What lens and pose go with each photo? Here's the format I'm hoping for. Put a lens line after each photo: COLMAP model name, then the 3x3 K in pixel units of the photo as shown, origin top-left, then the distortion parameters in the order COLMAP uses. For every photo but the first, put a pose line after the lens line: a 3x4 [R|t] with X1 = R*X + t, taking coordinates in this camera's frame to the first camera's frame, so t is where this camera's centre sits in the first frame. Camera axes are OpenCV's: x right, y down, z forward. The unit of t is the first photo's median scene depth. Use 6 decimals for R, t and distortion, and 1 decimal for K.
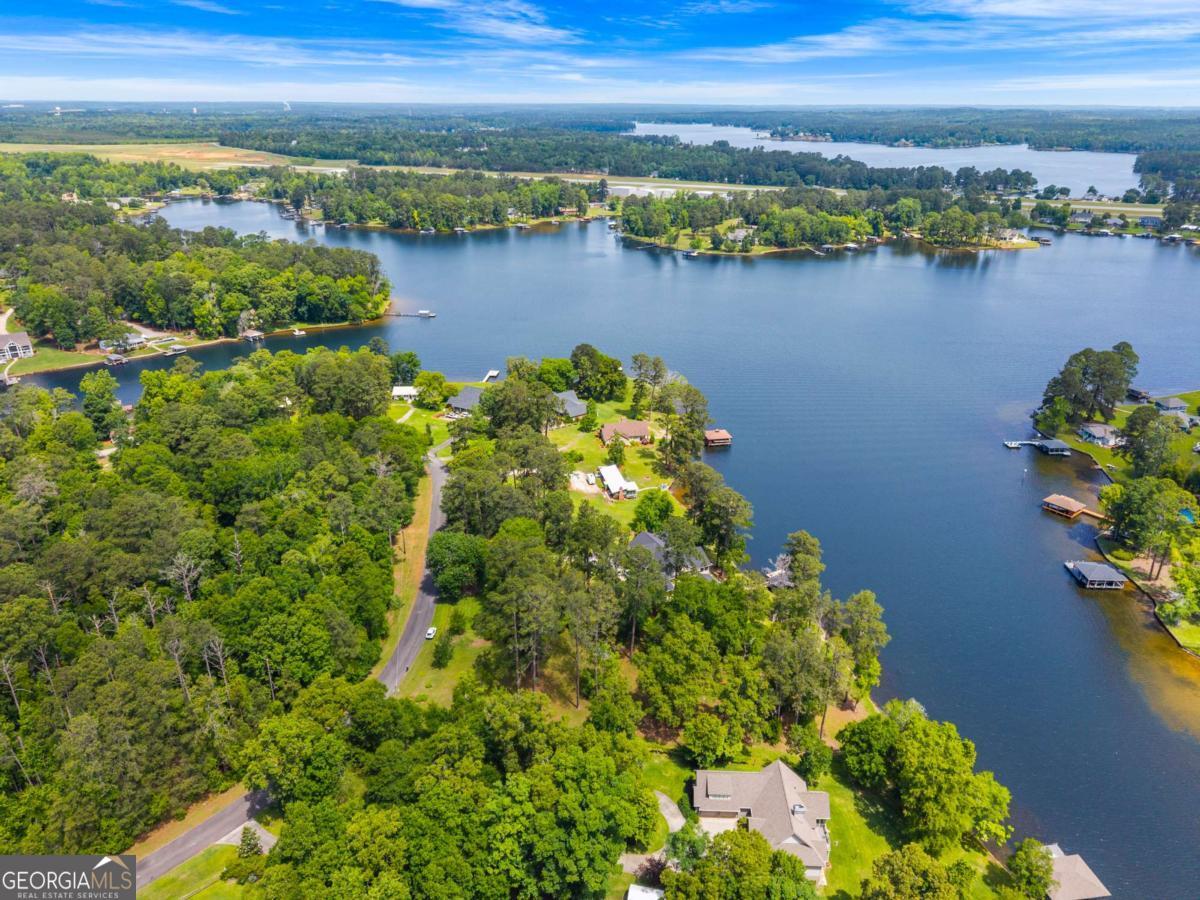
lens RADIAL K [[823.5, 0, 592.1], [0, 823.5, 448.0], [0, 0, 1]] dist [0.018105, -0.003748]
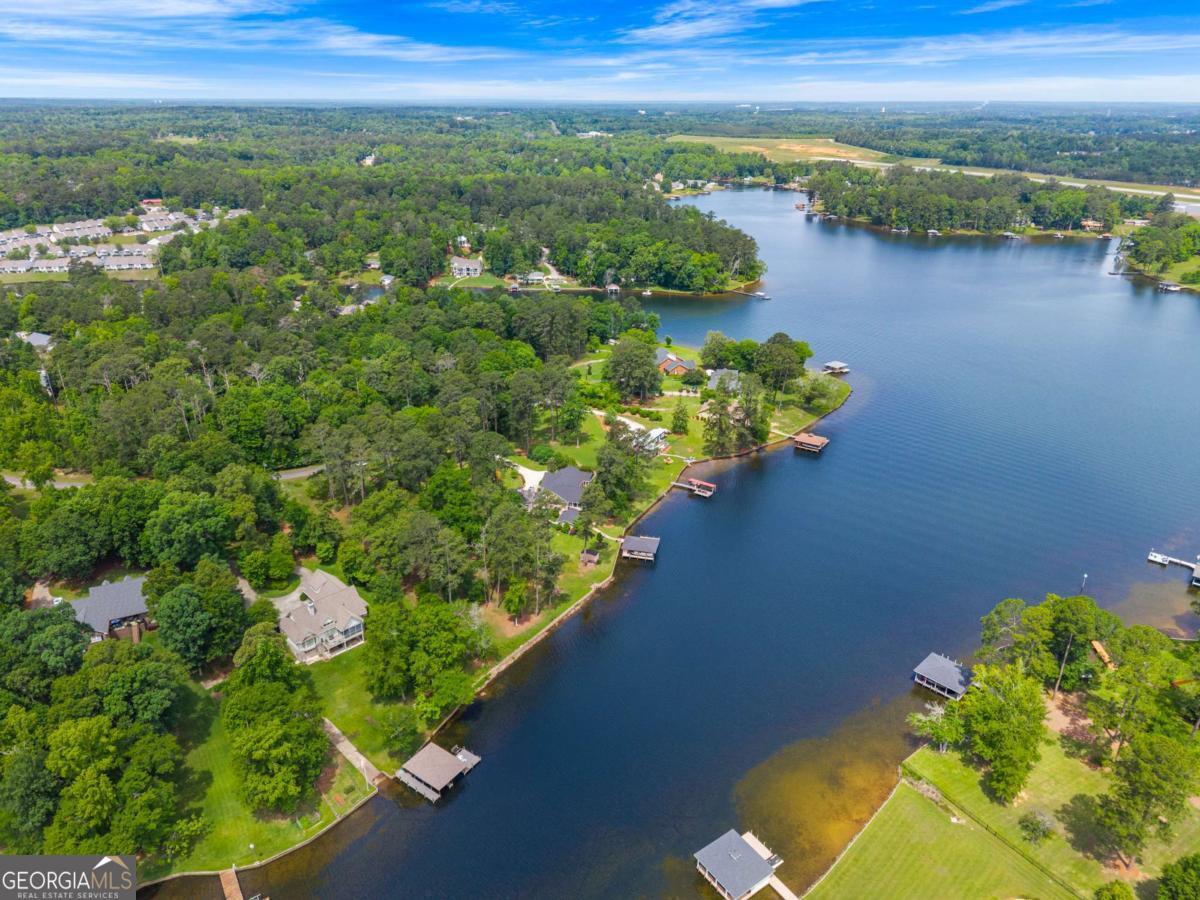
lens RADIAL K [[823.5, 0, 592.1], [0, 823.5, 448.0], [0, 0, 1]] dist [0.018105, -0.003748]
pose [[0.719574, 0.271061, -0.639327, 0.234419], [-0.270971, 0.957286, 0.100887, -0.014084], [0.639365, 0.100644, 0.762288, 0.039959]]
